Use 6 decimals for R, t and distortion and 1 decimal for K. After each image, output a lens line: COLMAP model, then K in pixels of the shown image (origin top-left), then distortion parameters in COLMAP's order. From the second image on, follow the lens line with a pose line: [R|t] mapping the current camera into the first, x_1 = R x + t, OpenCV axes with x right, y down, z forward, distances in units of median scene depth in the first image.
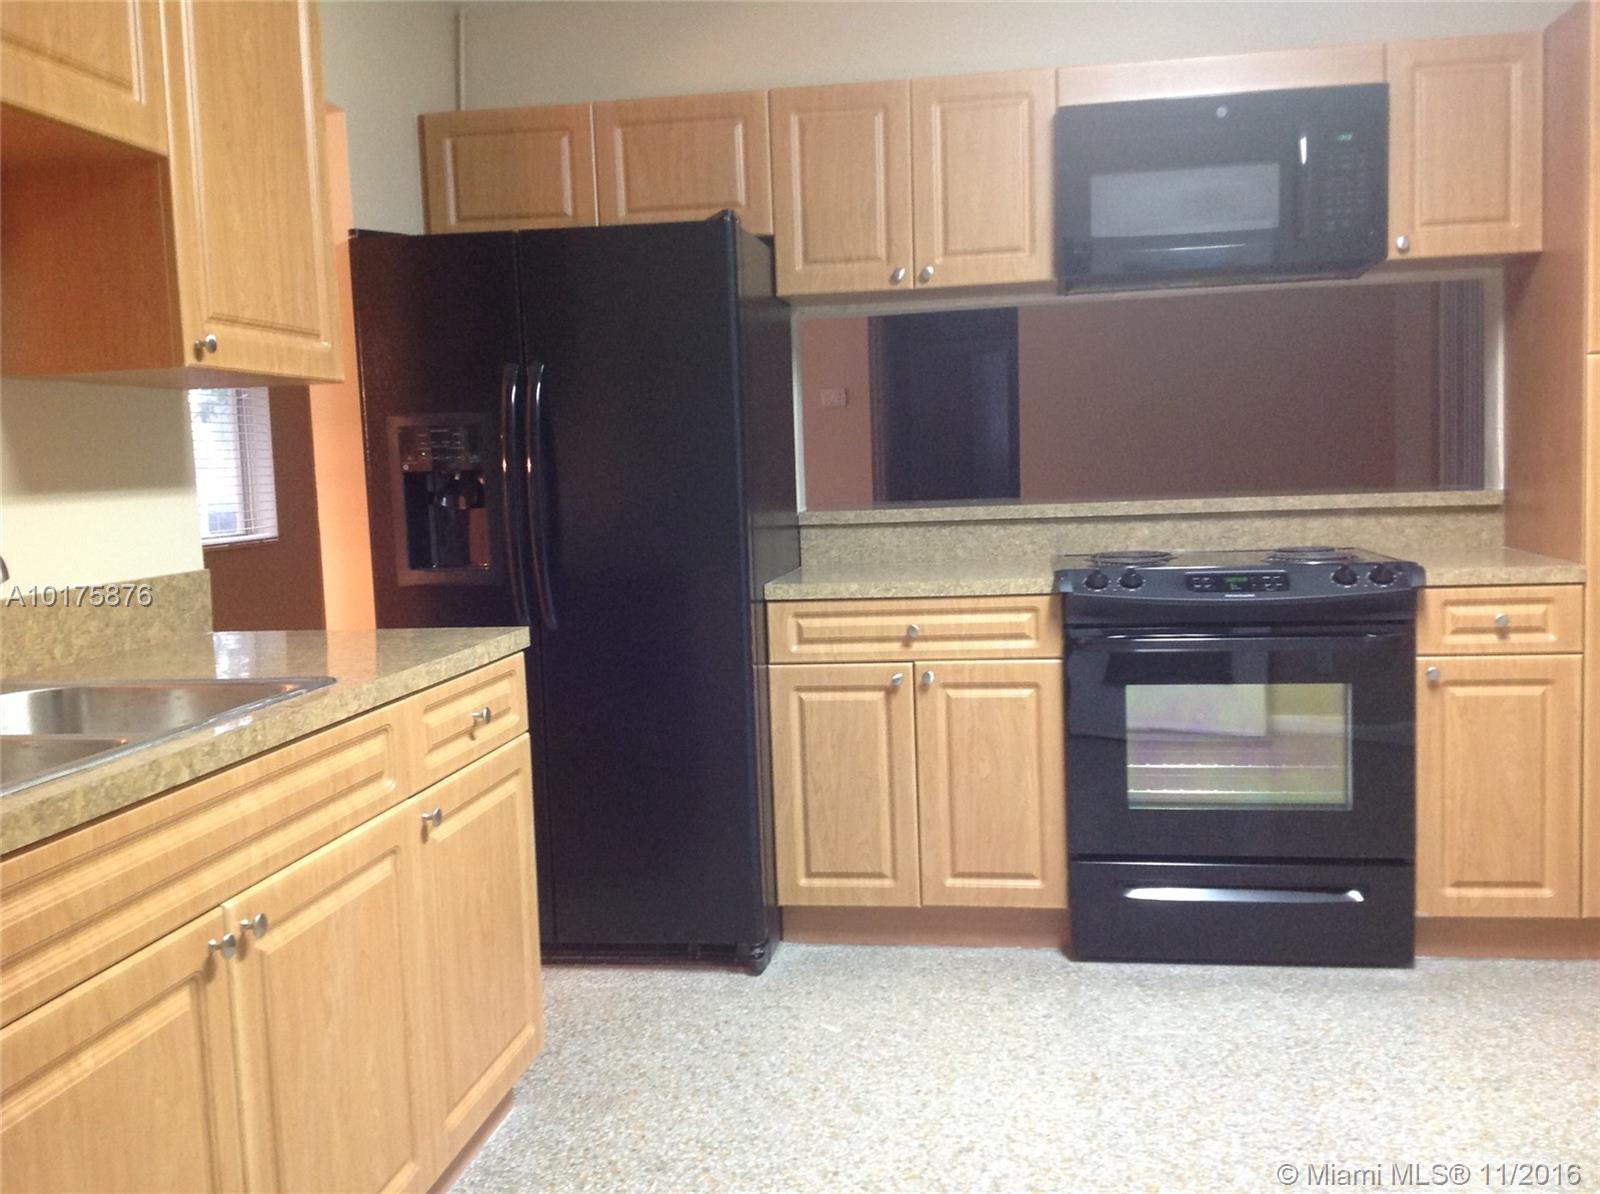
lens RADIAL K [[1555.9, 0, 794.8], [0, 1555.9, 597.0], [0, 0, 1]] dist [0.086843, 0.000000]
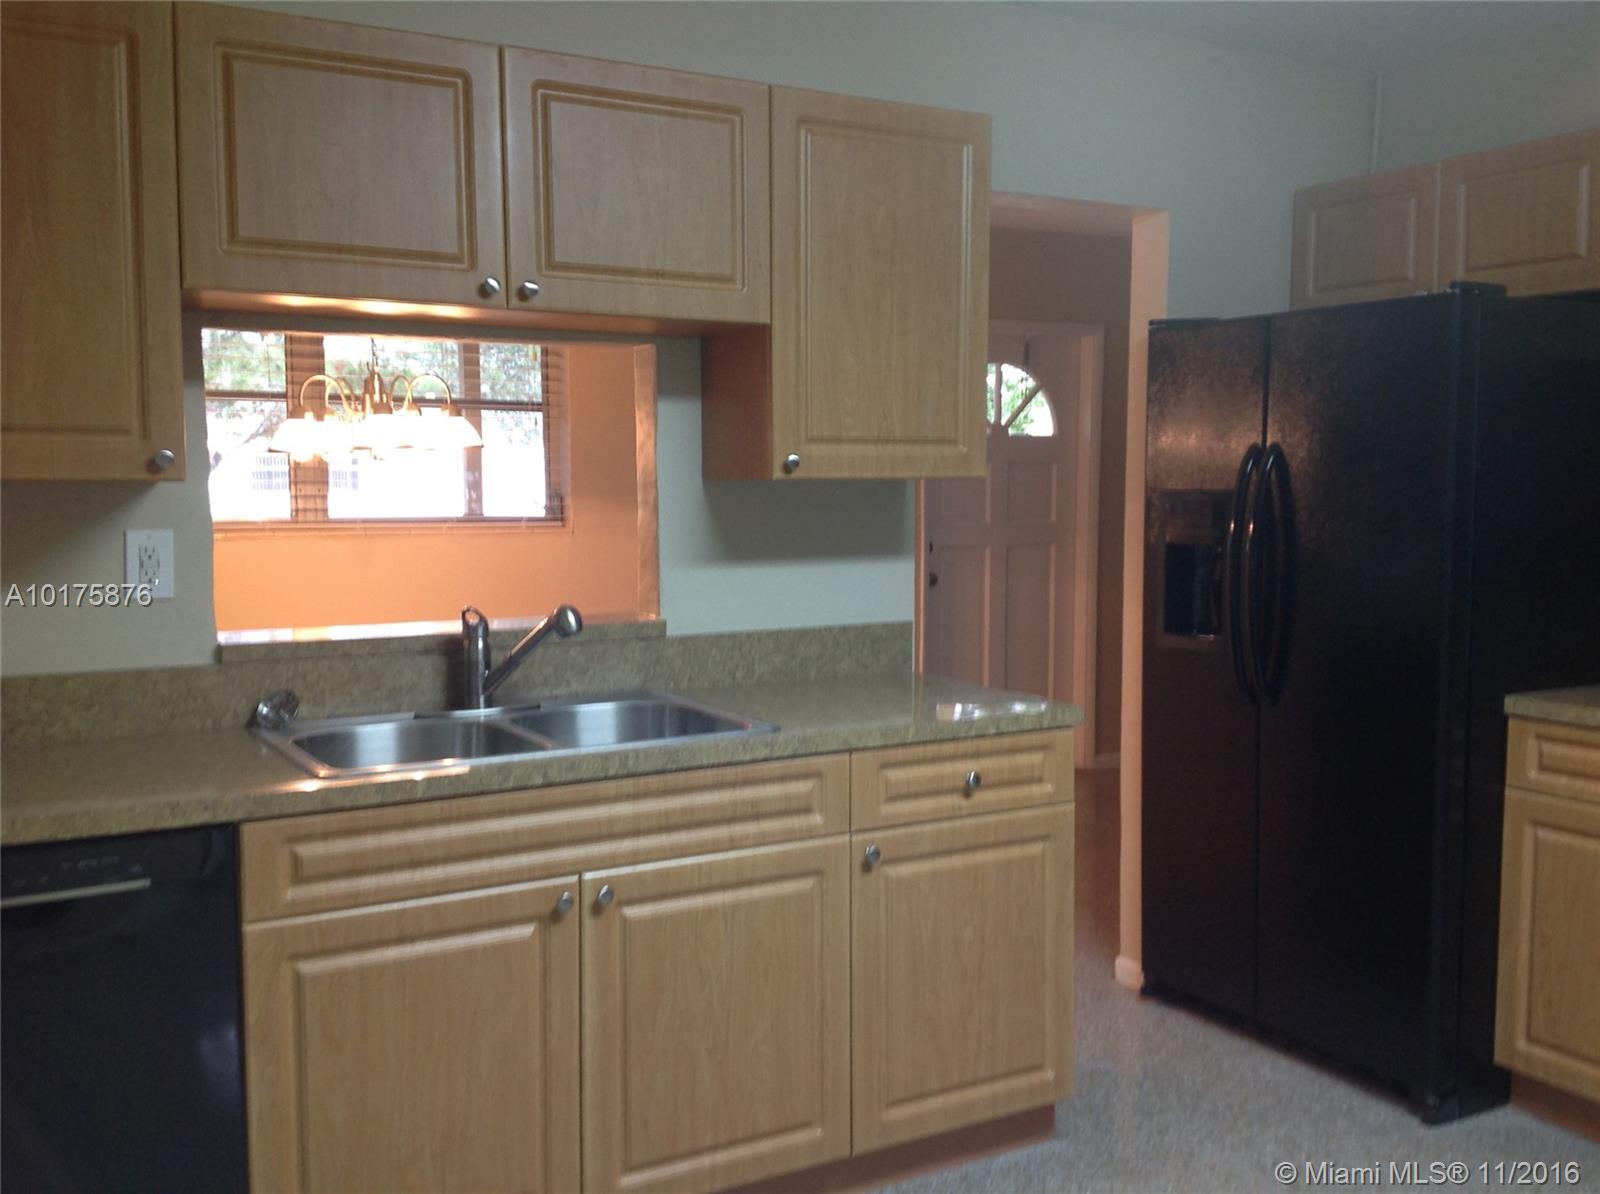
lens RADIAL K [[1555.9, 0, 789.9], [0, 1555.9, 592.5], [0, 0, 1]] dist [0.086843, 0.000000]
pose [[0.630559, 0.094811, -0.770329, 0.542162], [-0.091947, 0.994647, 0.047155, -0.094485], [0.770676, 0.041096, 0.635901, 0.154936]]
